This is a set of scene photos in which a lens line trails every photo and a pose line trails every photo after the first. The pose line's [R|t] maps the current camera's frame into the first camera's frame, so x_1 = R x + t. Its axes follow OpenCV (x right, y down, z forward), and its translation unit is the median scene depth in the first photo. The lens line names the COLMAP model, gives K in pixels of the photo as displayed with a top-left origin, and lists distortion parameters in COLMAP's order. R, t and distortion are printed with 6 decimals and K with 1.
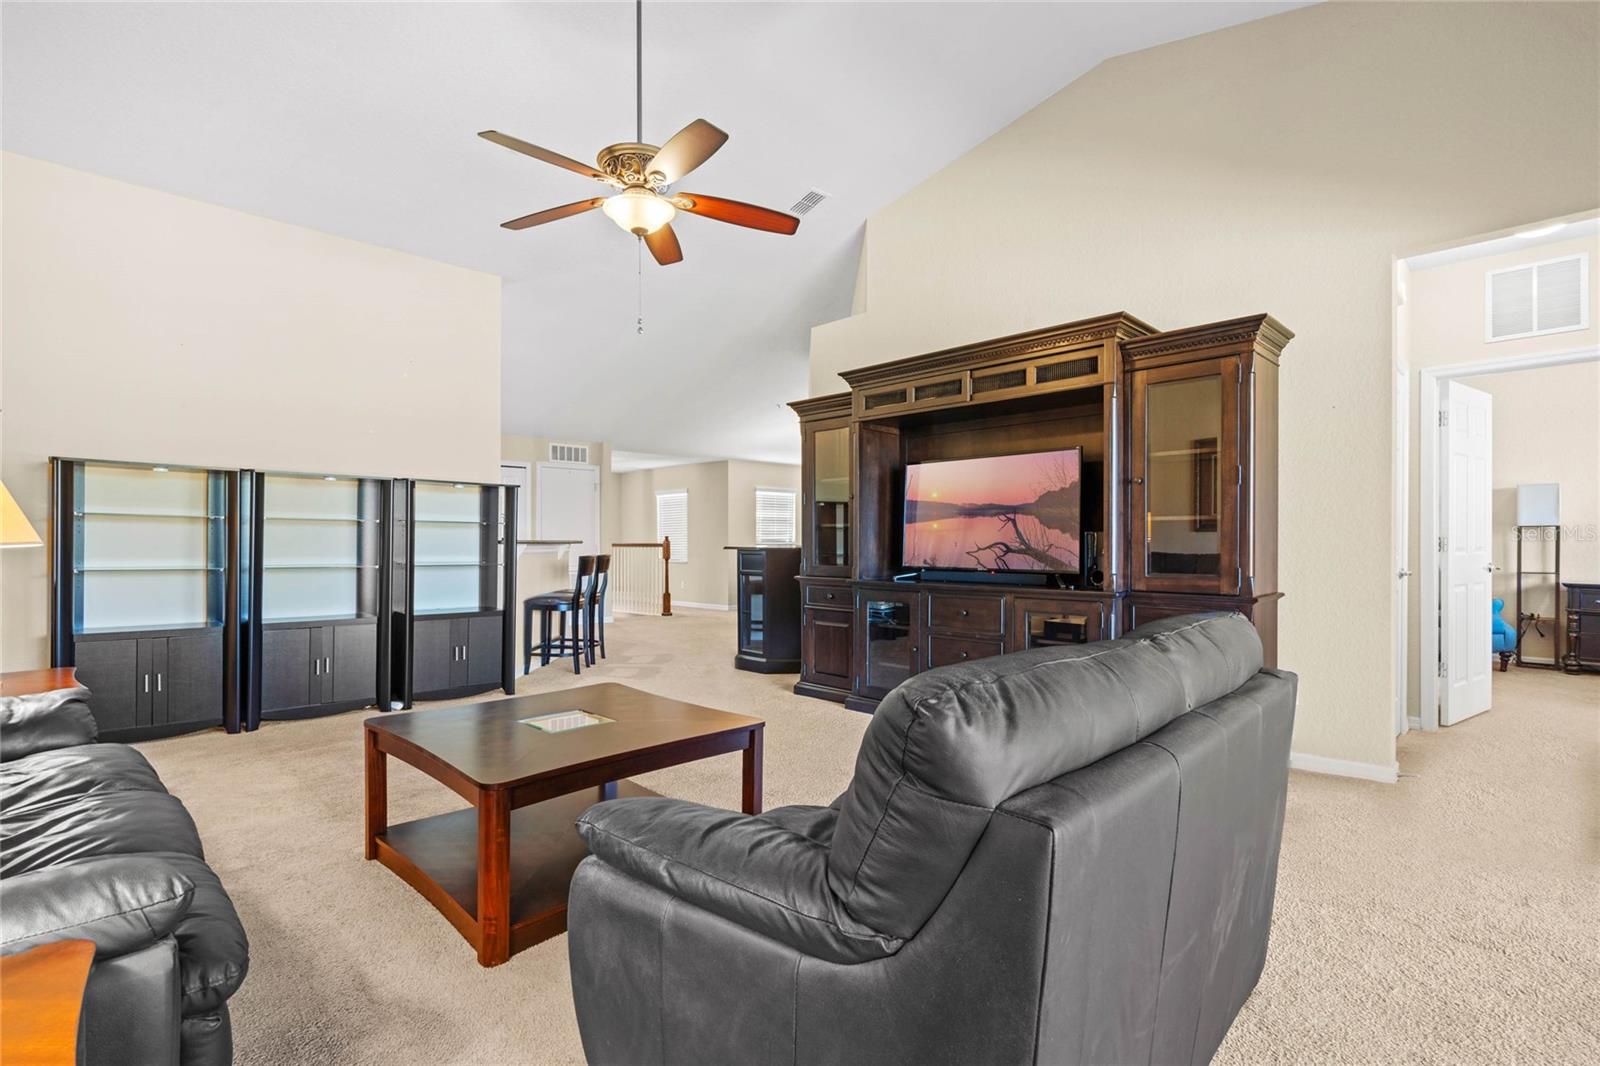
lens RADIAL K [[766.7, 0, 800.0], [0, 766.7, 533.0], [0, 0, 1]] dist [0.000942, 0.000176]
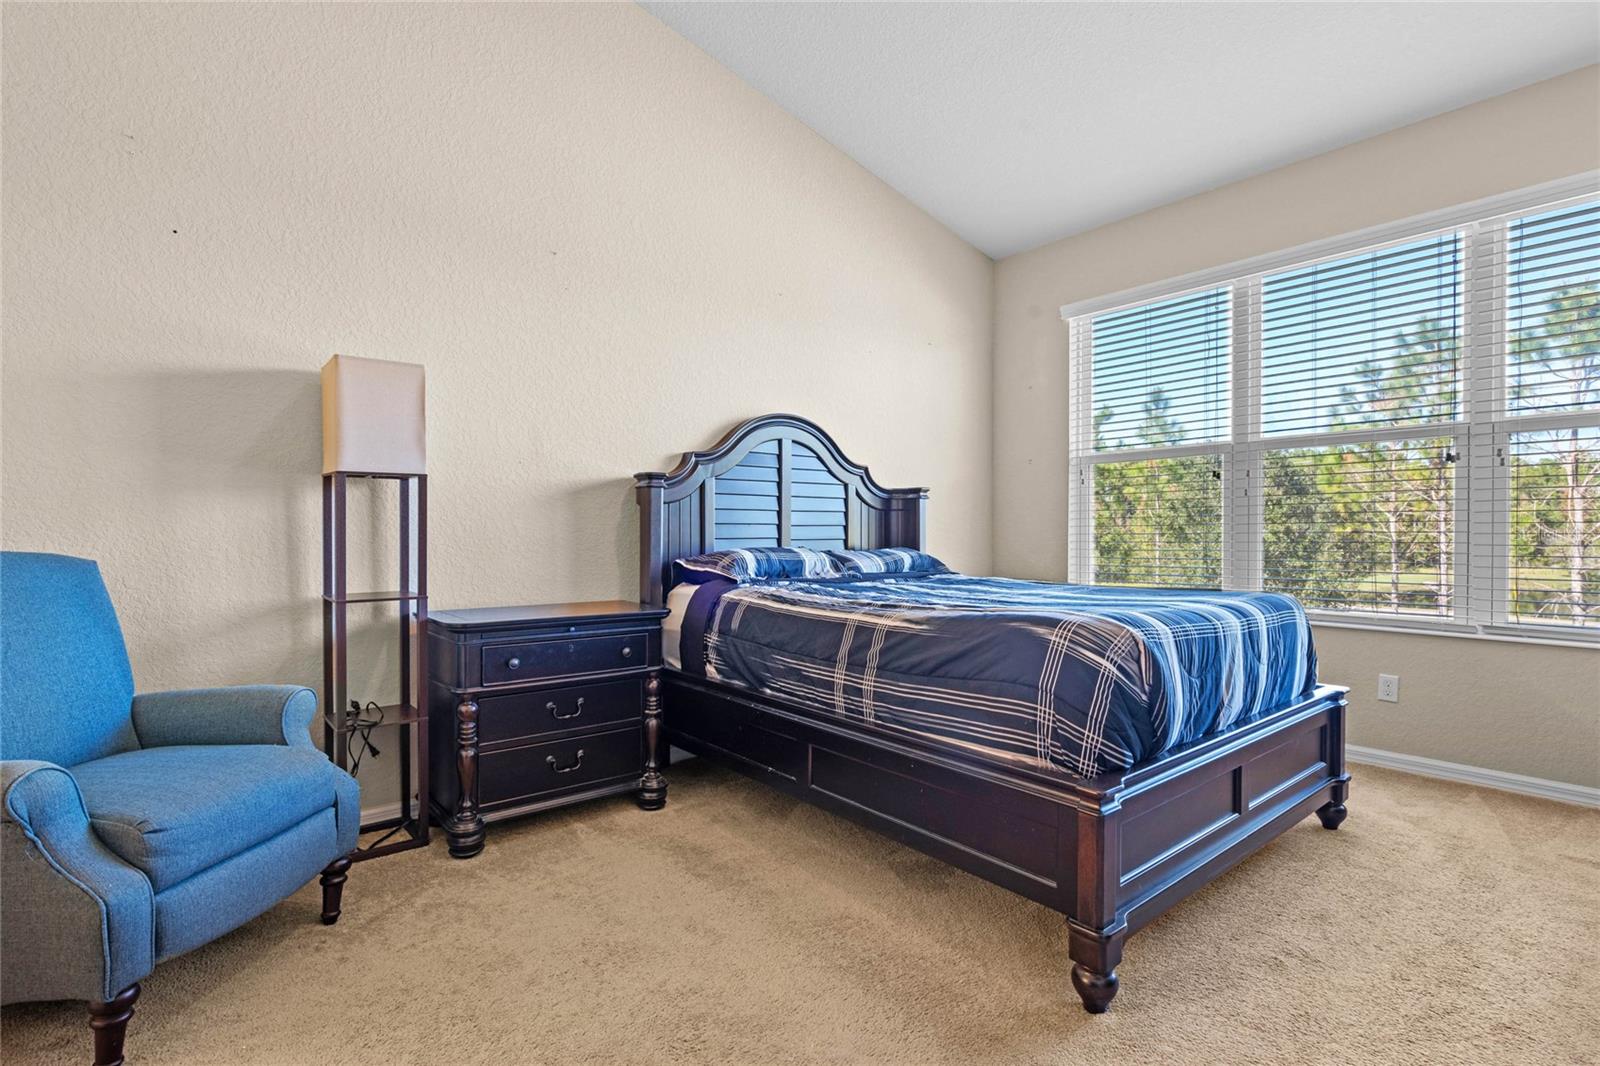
lens RADIAL K [[740.4, 0, 796.0], [0, 740.4, 523.7], [0, 0, 1]] dist [-0.000175, -0.000062]
pose [[0.089544, -0.003238, 0.995978, 0.608324], [-0.012356, 0.999914, 0.004361, 0.011281], [-0.995906, -0.012697, 0.089497, 0.753468]]
